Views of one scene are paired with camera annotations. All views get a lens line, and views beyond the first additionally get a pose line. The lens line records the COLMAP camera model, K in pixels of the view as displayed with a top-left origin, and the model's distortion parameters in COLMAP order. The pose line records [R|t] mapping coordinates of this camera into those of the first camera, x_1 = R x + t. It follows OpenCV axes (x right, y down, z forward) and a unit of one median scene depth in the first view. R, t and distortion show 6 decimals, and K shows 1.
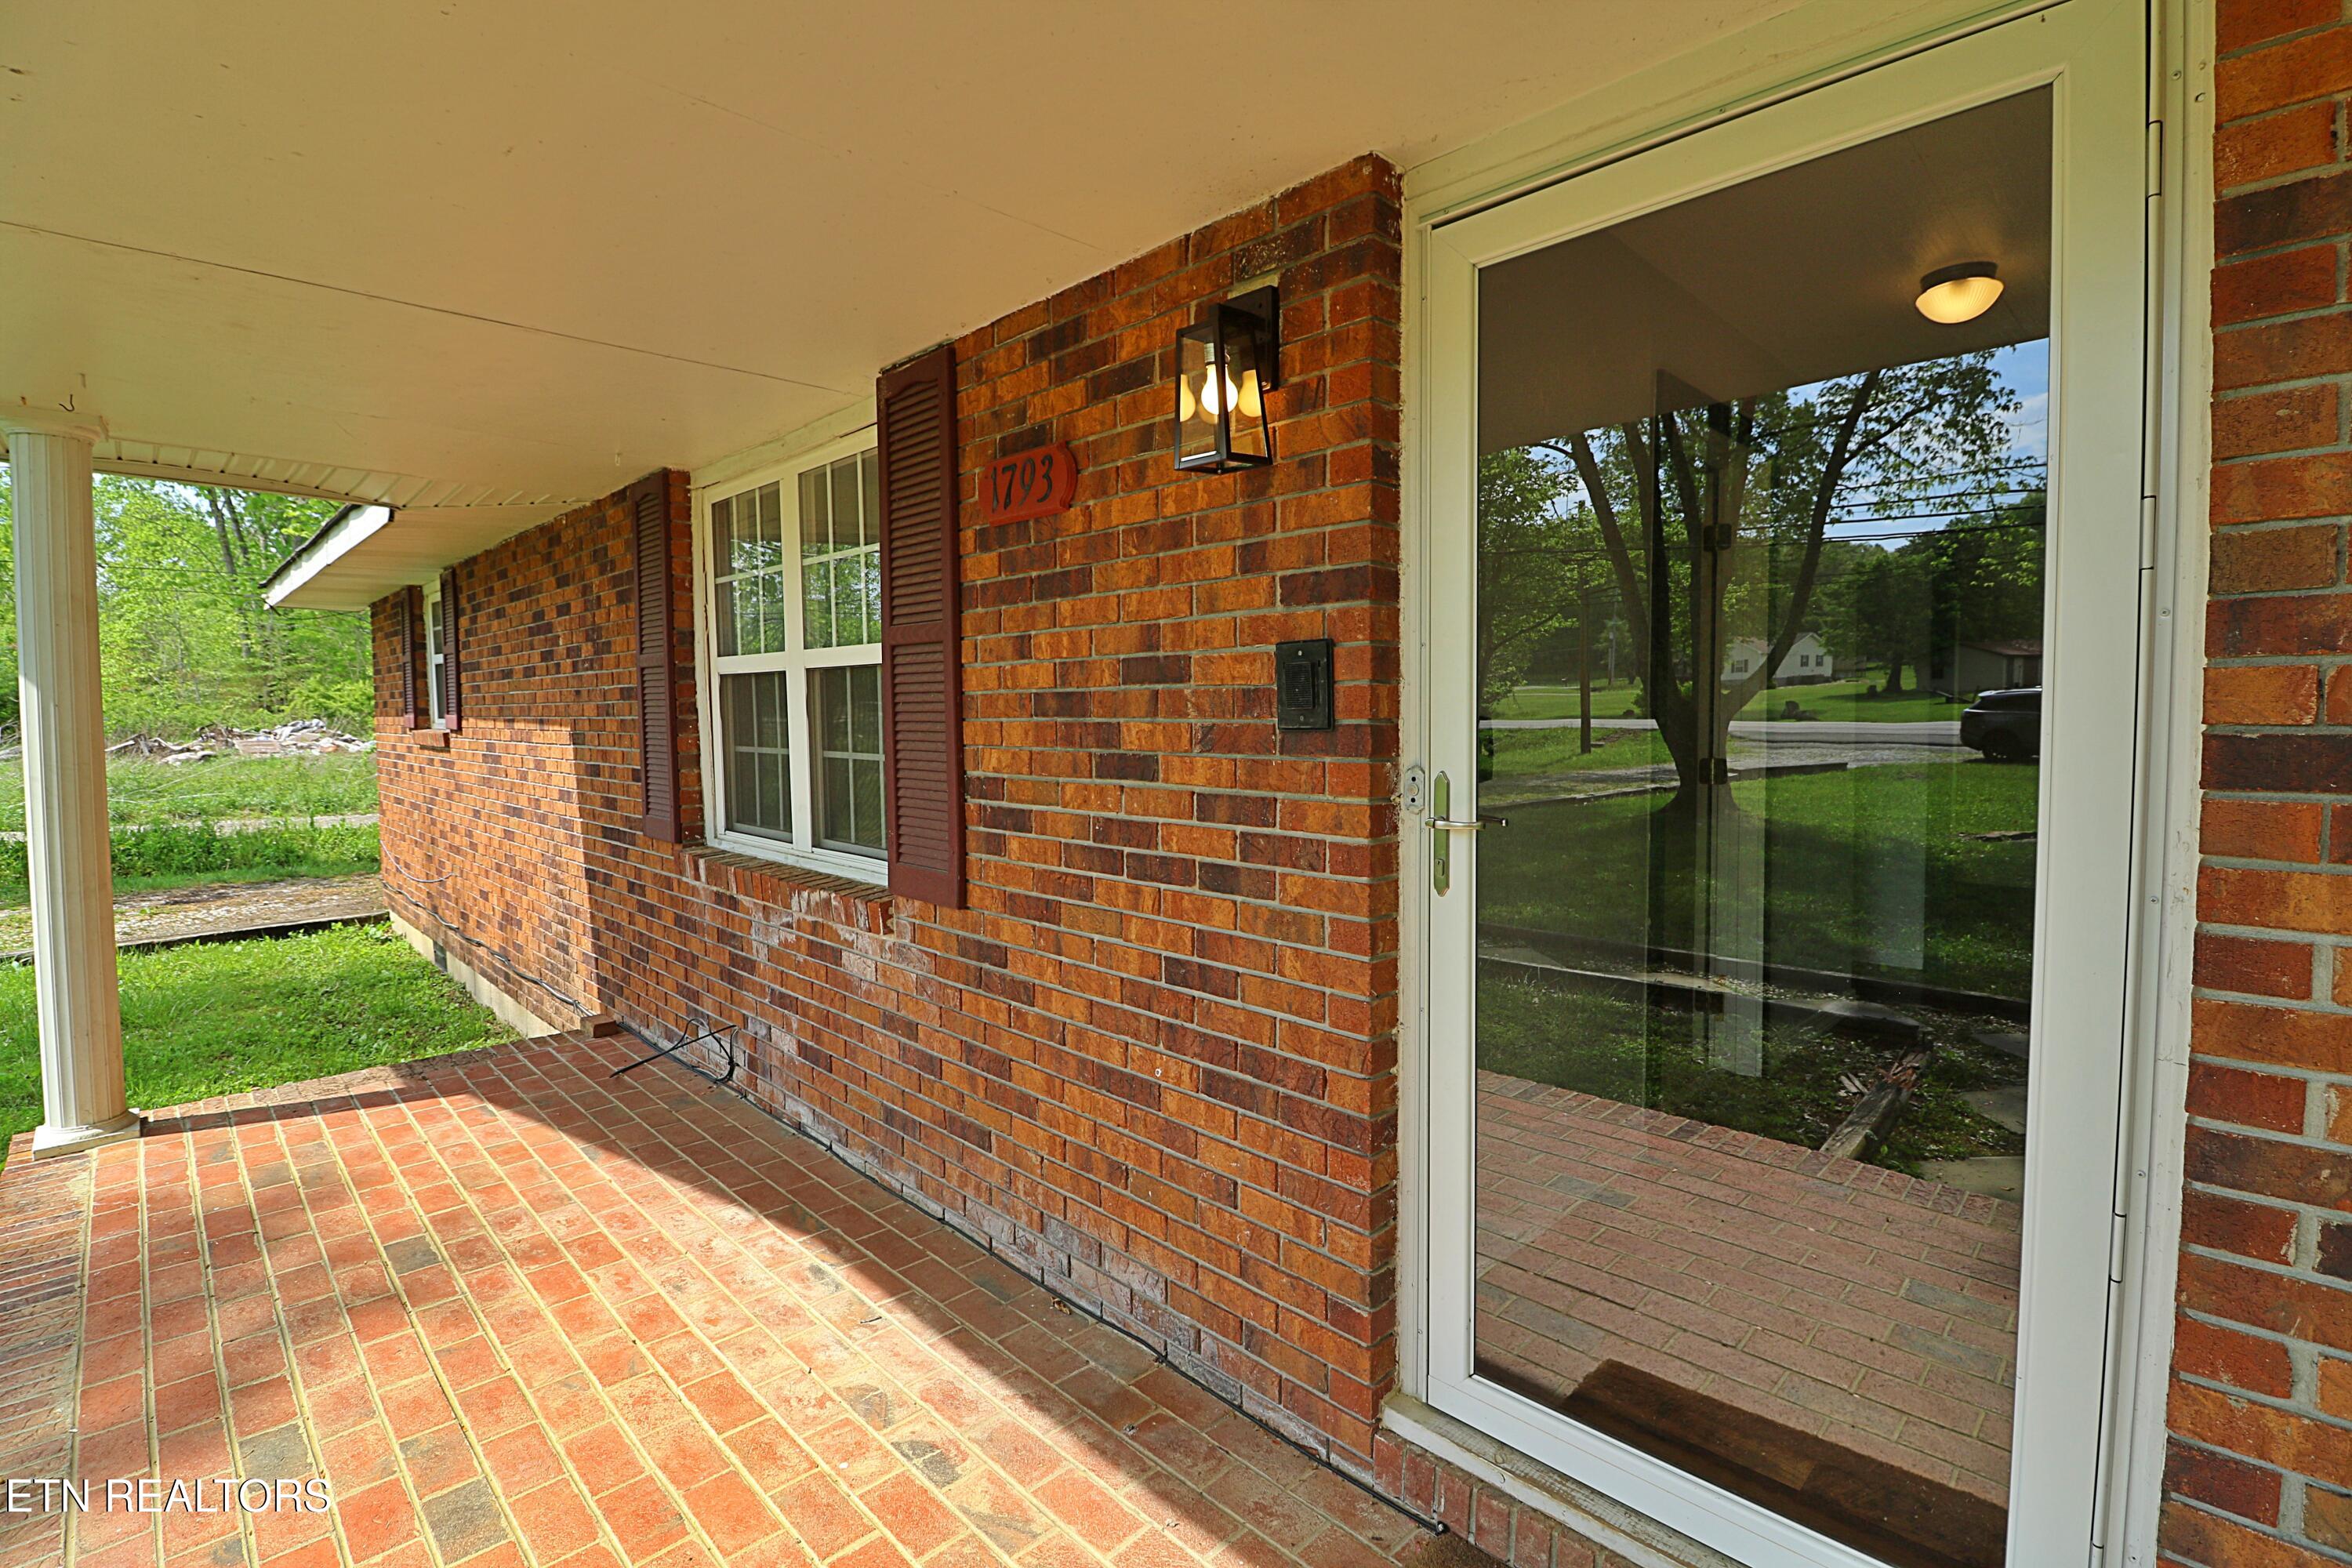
lens RADIAL K [[1070.6, 0, 1177.2], [0, 1070.6, 771.7], [0, 0, 1]] dist [-0.017325, -0.001272]
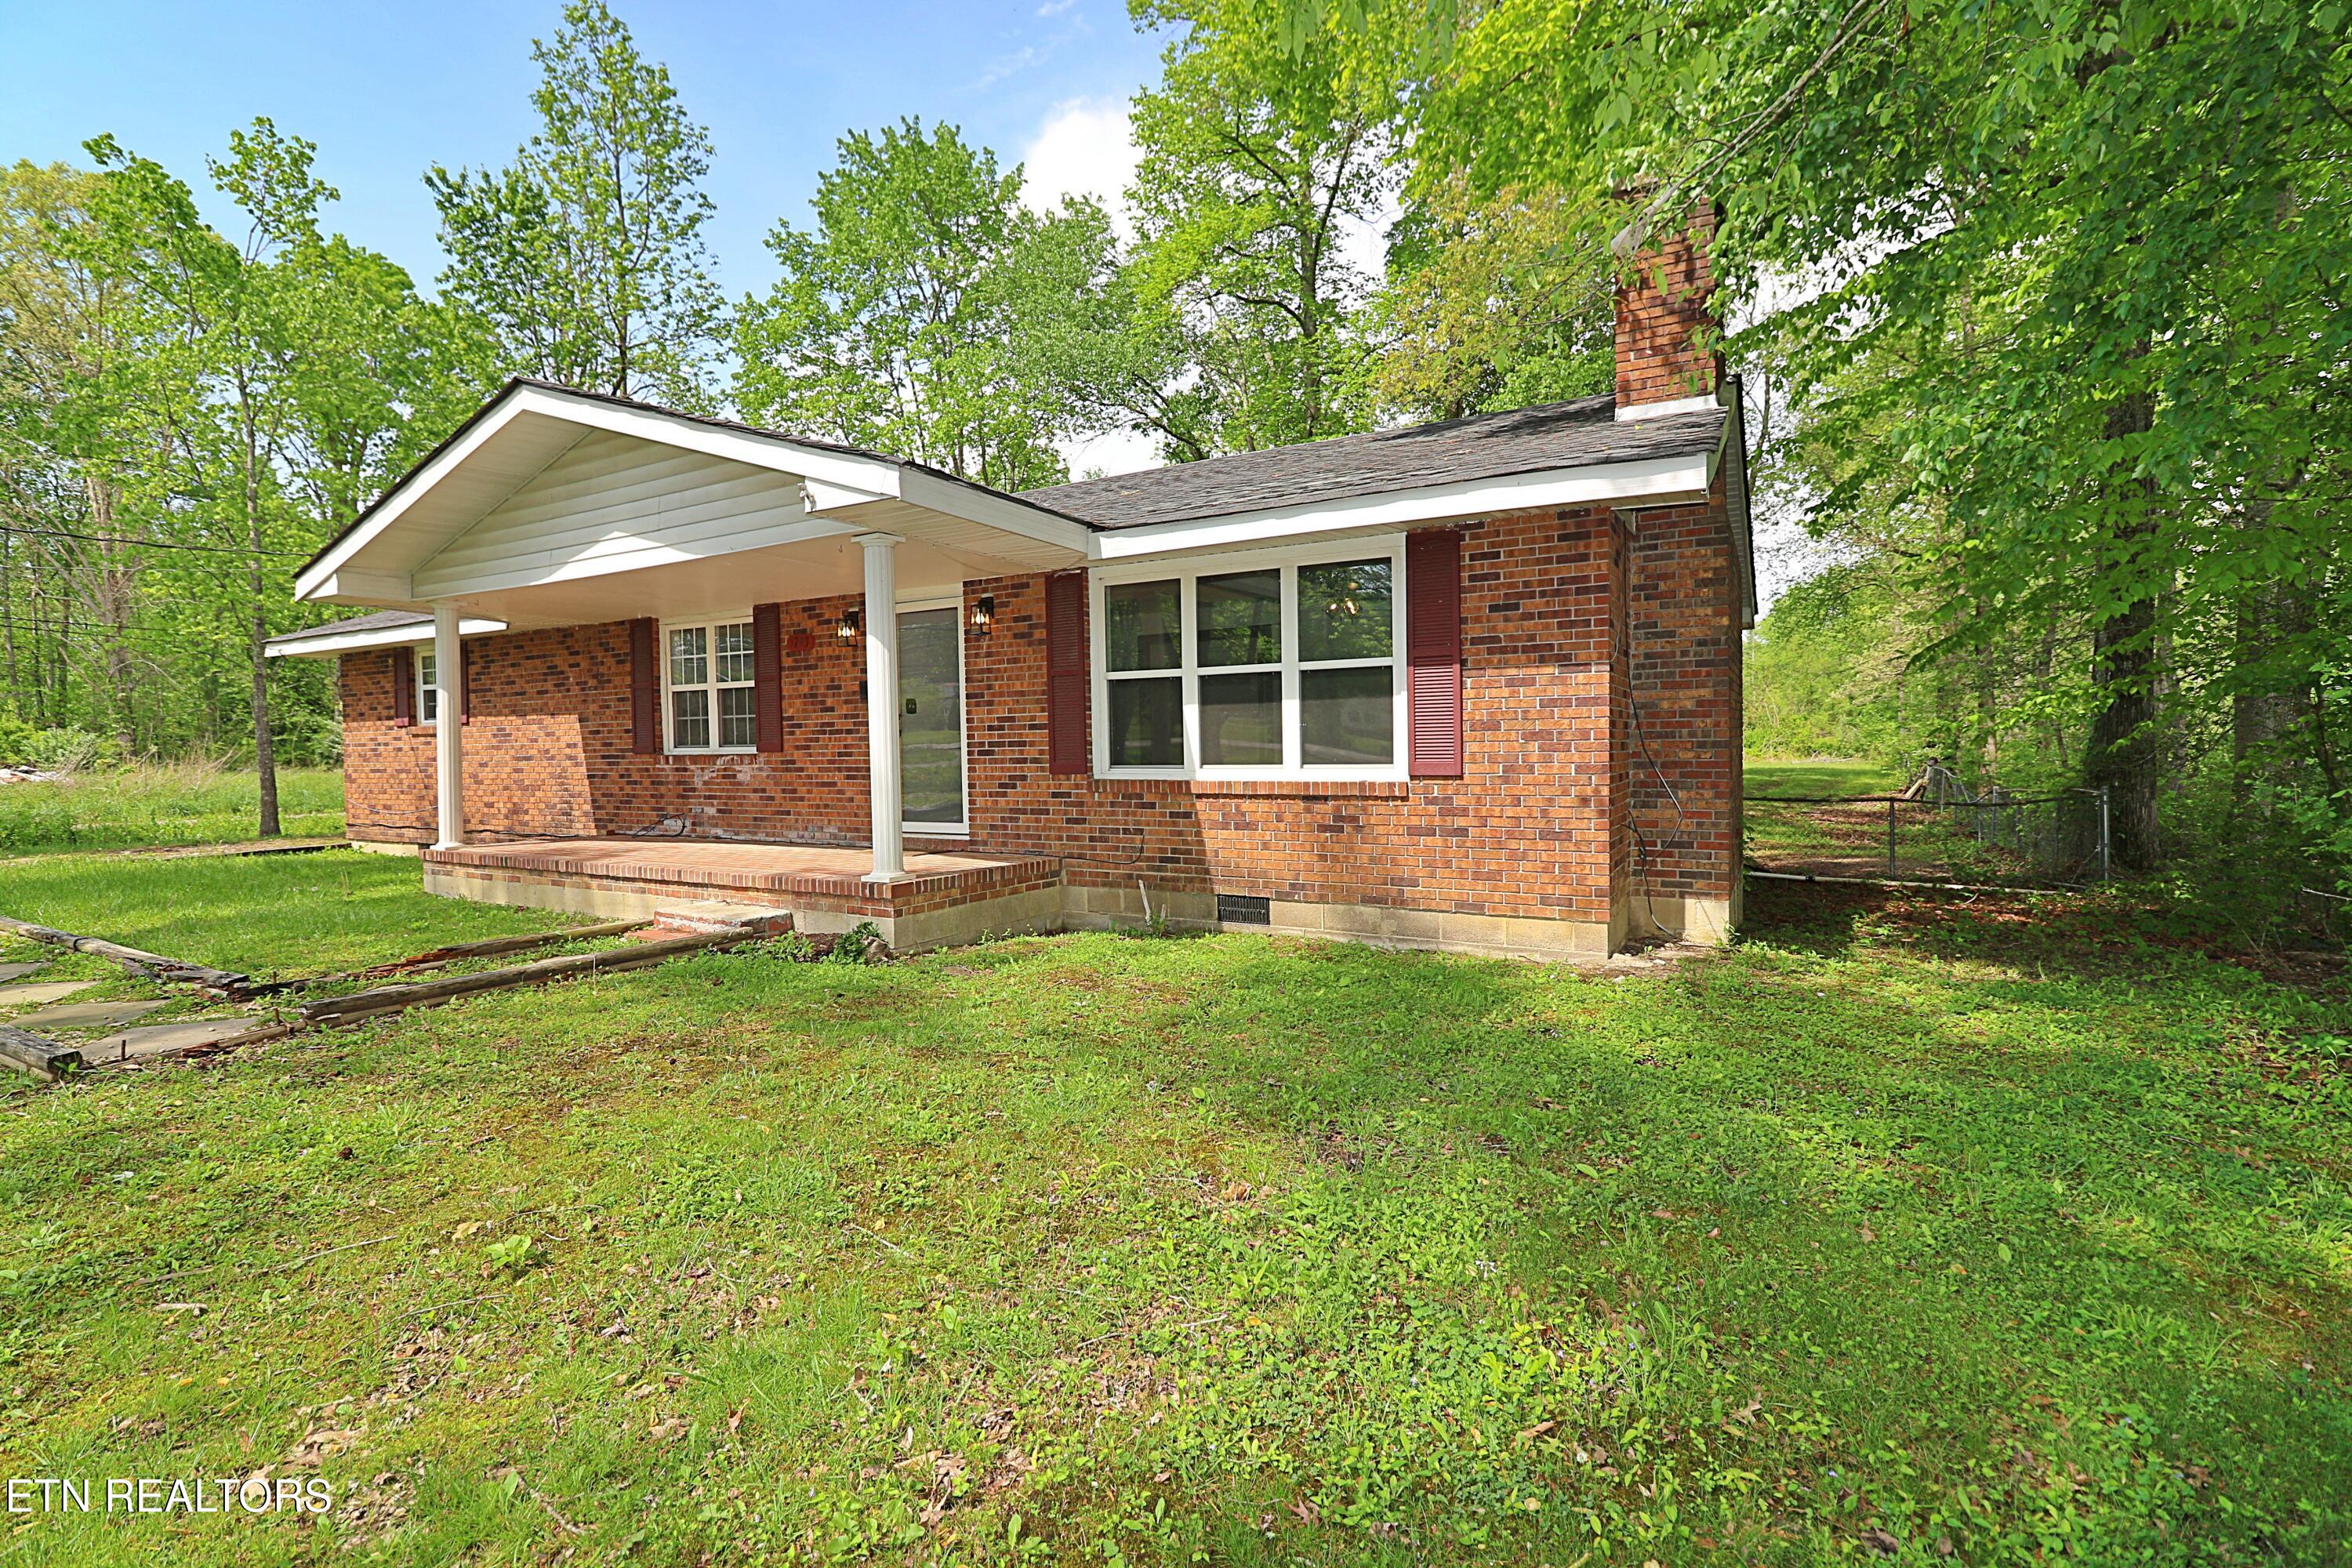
lens RADIAL K [[1070.6, 0, 1177.9], [0, 1070.6, 770.3], [0, 0, 1]] dist [-0.017325, -0.001272]
pose [[0.961562, -0.014556, 0.274201, 0.108977], [0.025234, 0.999053, -0.035457, 0.368054], [-0.273425, 0.041013, 0.961019, -3.028658]]
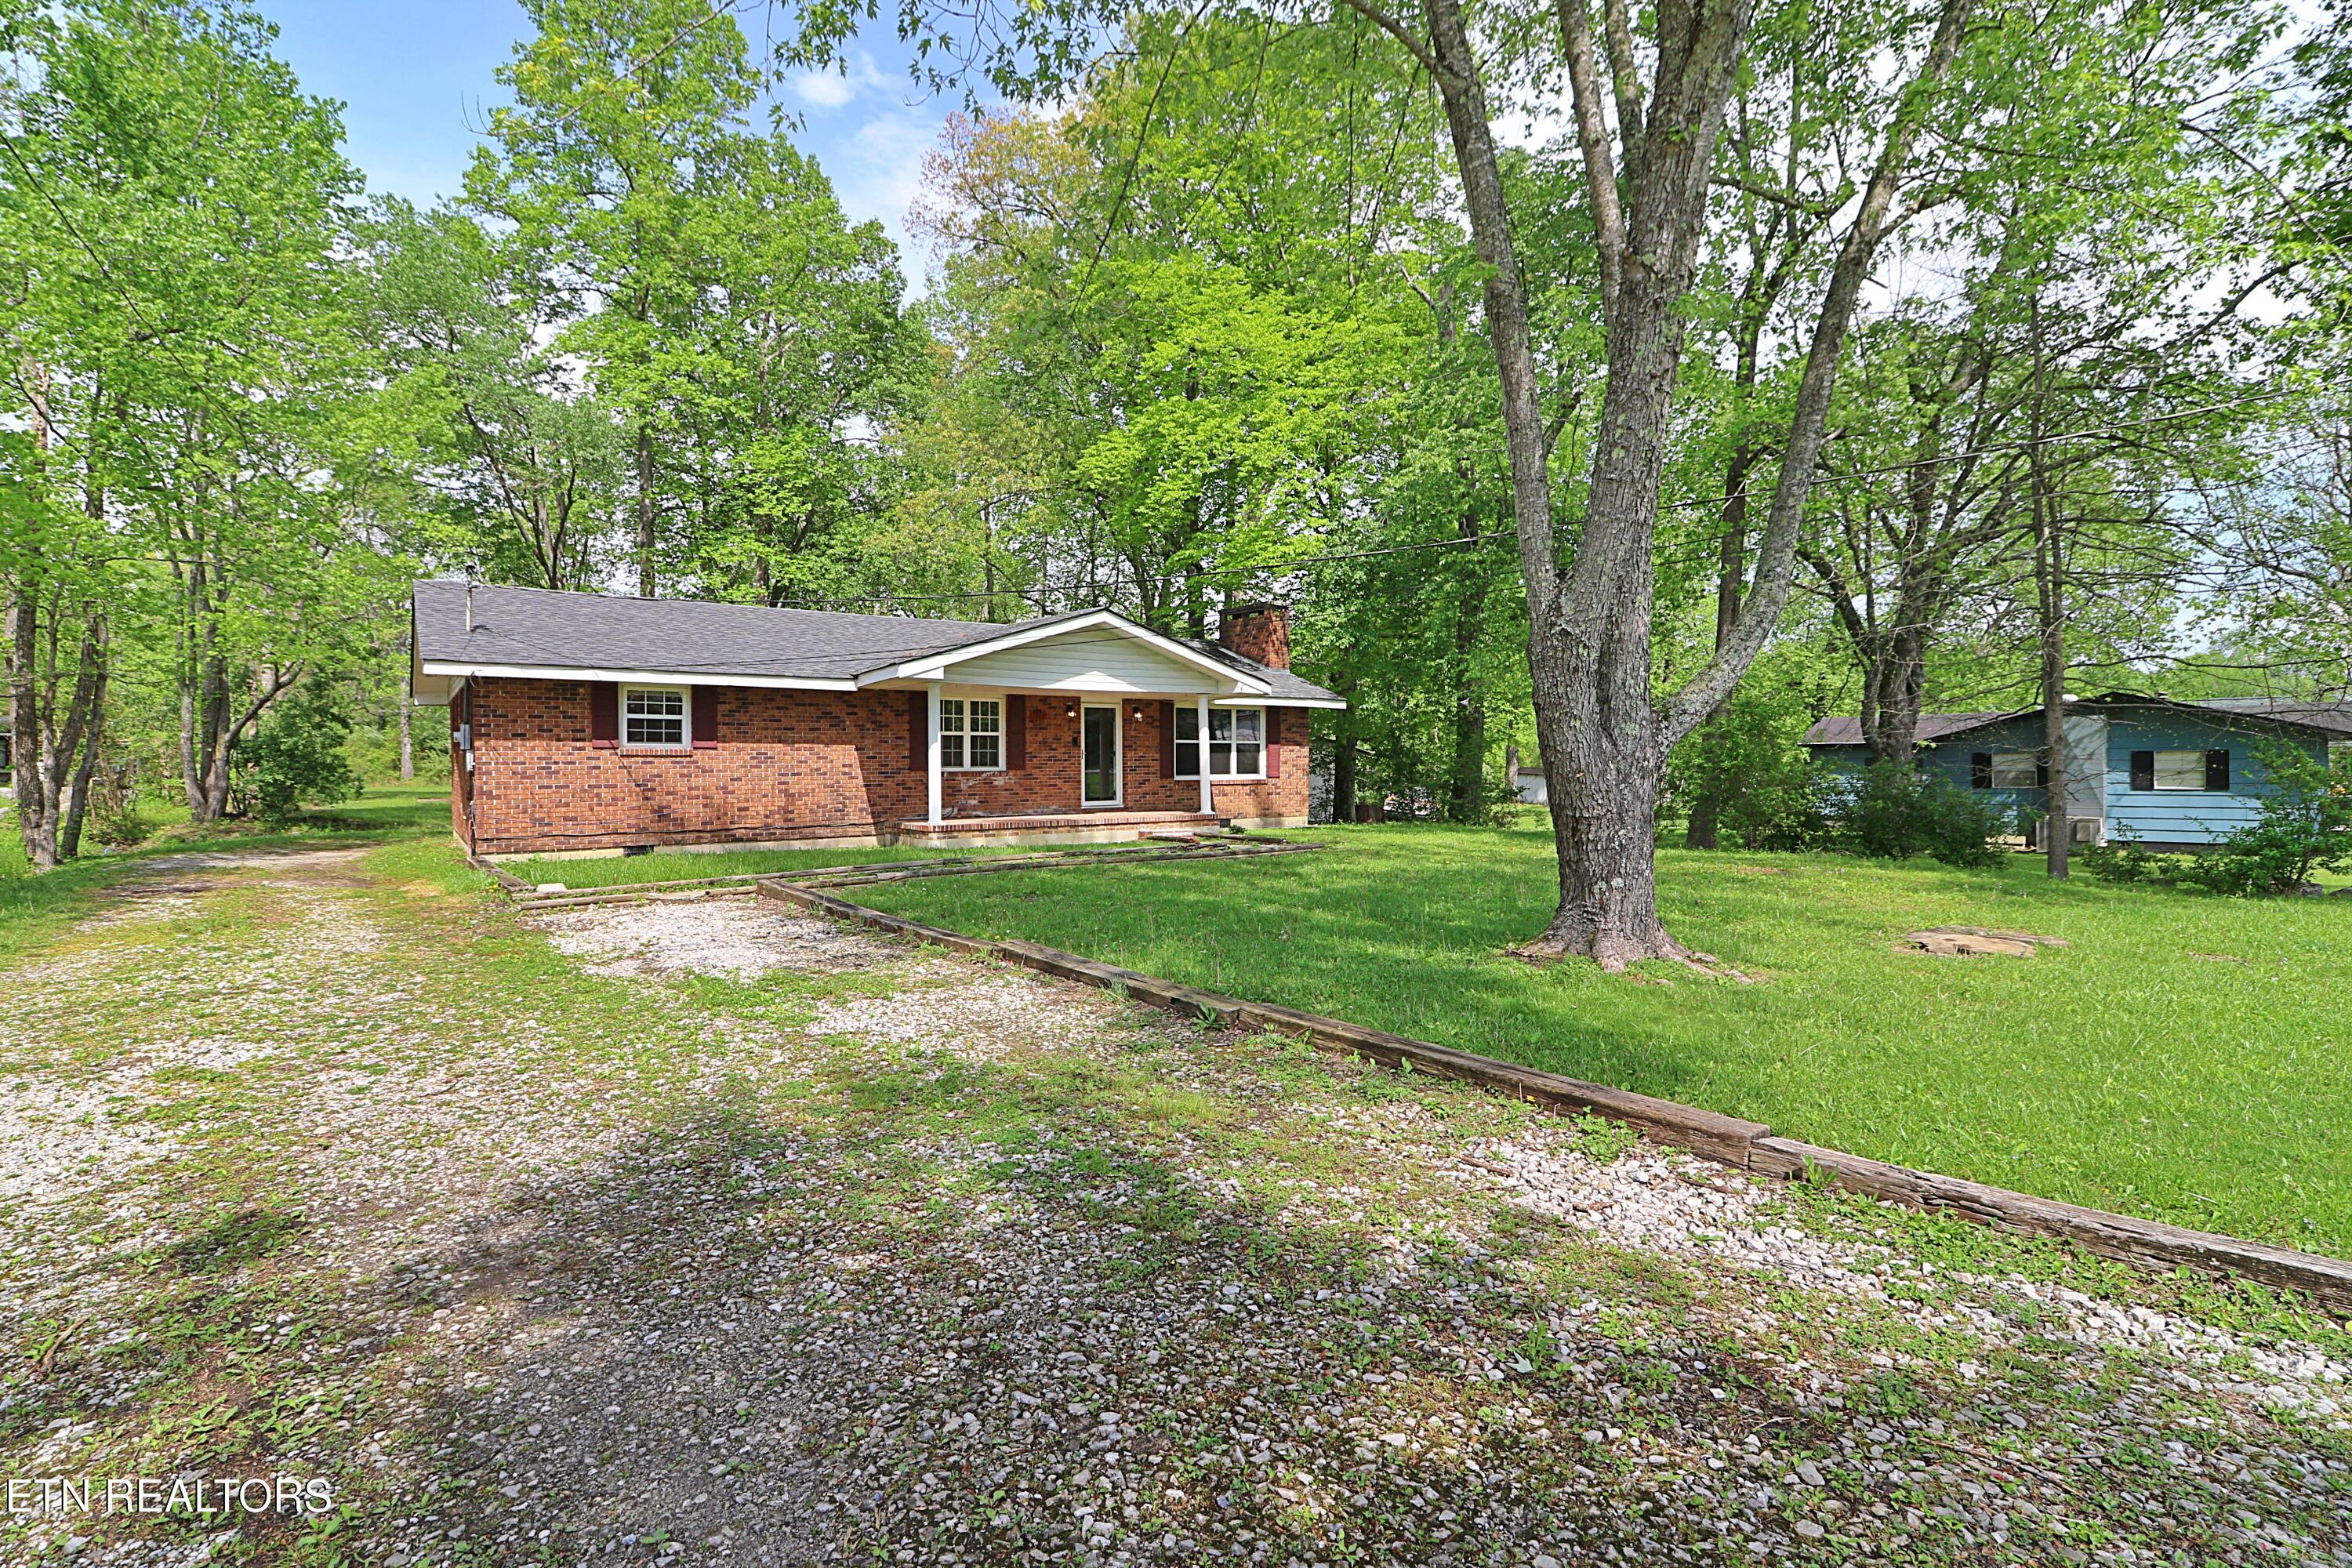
lens RADIAL K [[1067.7, 0, 1175.3], [0, 1067.7, 781.9], [0, 0, 1]] dist [0.000102, -0.000030]
pose [[0.141910, -0.015767, 0.989754, -7.560189], [0.062118, 0.998044, 0.006993, 0.231148], [-0.987929, 0.060489, 0.142612, -1.116899]]
